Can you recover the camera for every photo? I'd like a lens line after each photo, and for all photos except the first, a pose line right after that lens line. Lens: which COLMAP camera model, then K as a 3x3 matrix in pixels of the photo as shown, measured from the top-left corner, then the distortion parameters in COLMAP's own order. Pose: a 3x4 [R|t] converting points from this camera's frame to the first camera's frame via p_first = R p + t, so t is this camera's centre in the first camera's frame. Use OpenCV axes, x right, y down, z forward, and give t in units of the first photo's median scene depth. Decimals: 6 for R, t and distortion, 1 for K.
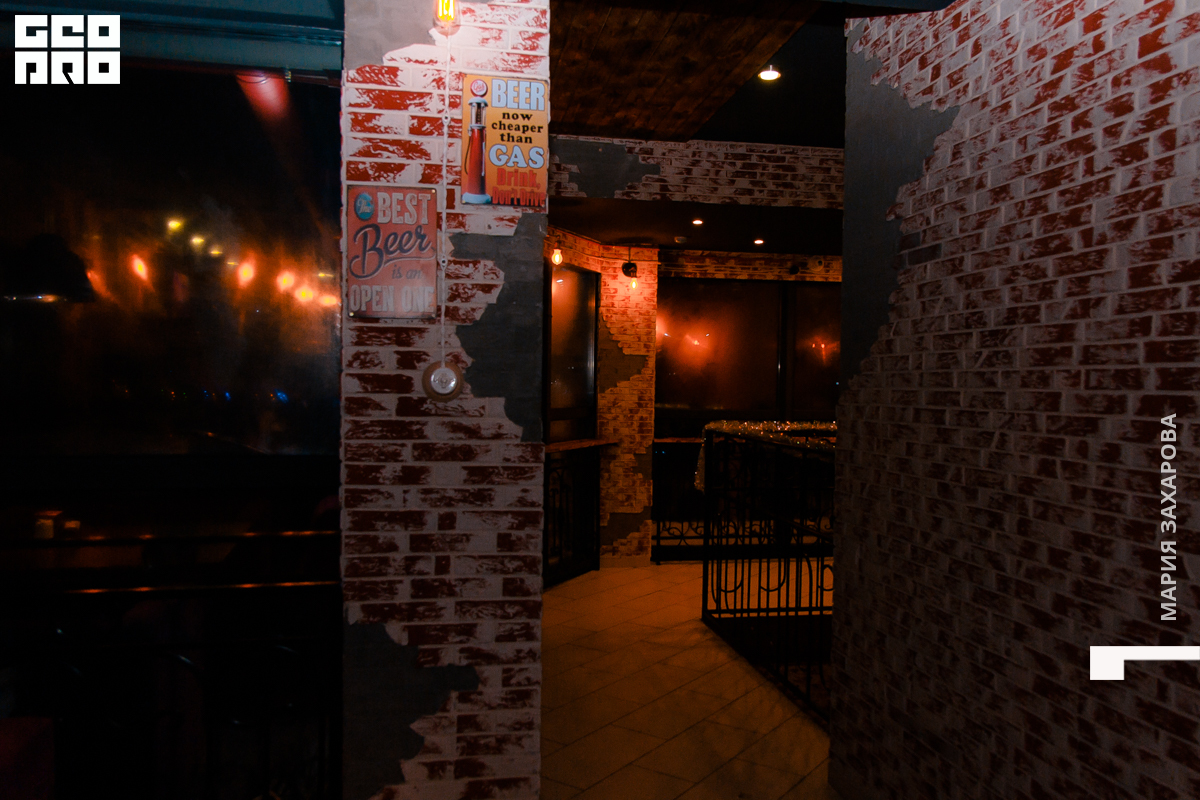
lens RADIAL K [[934.9, 0, 600.5], [0, 934.9, 401.3], [0, 0, 1]] dist [0.012647, -0.001656]
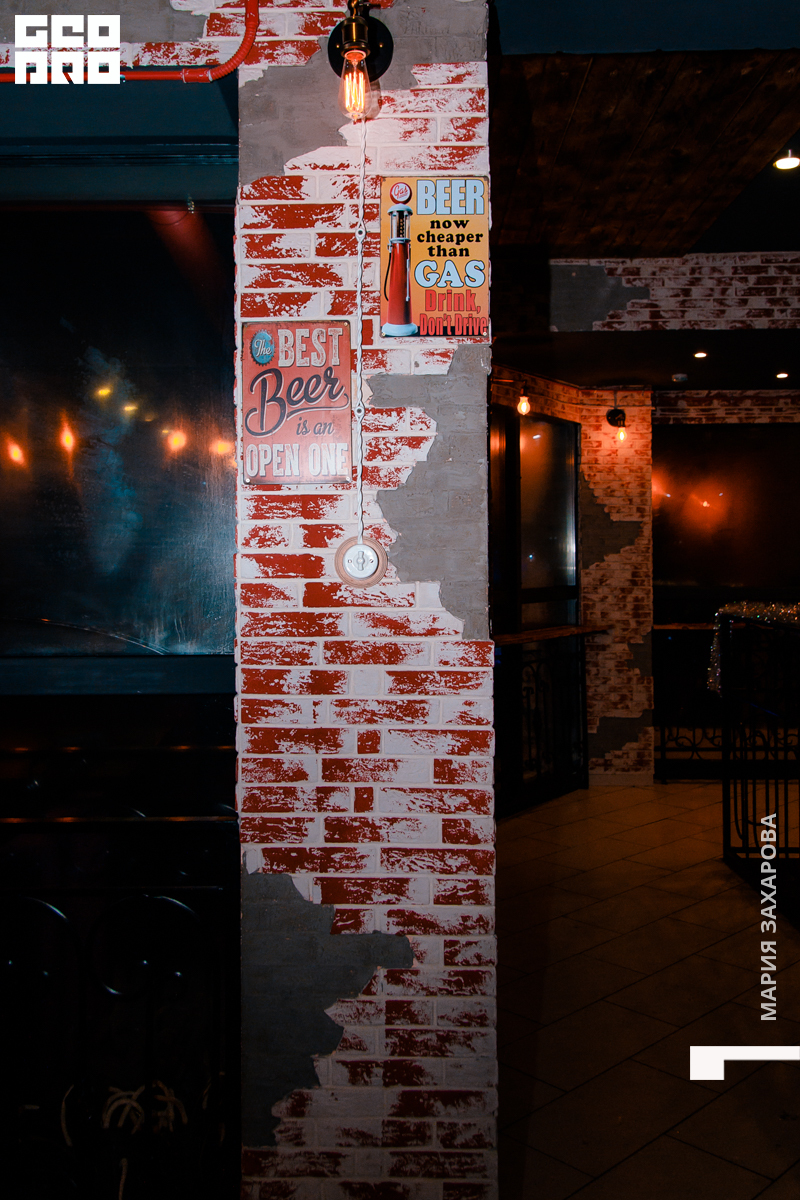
lens RADIAL K [[934.9, 0, 412.8], [0, 934.9, 509.8], [0, 0, 1]] dist [0.012647, -0.001656]
pose [[0.976845, -0.026553, -0.212292, 0.041457], [0.013116, 0.997834, -0.064454, -0.013694], [0.213544, 0.060178, 0.975078, 0.237658]]
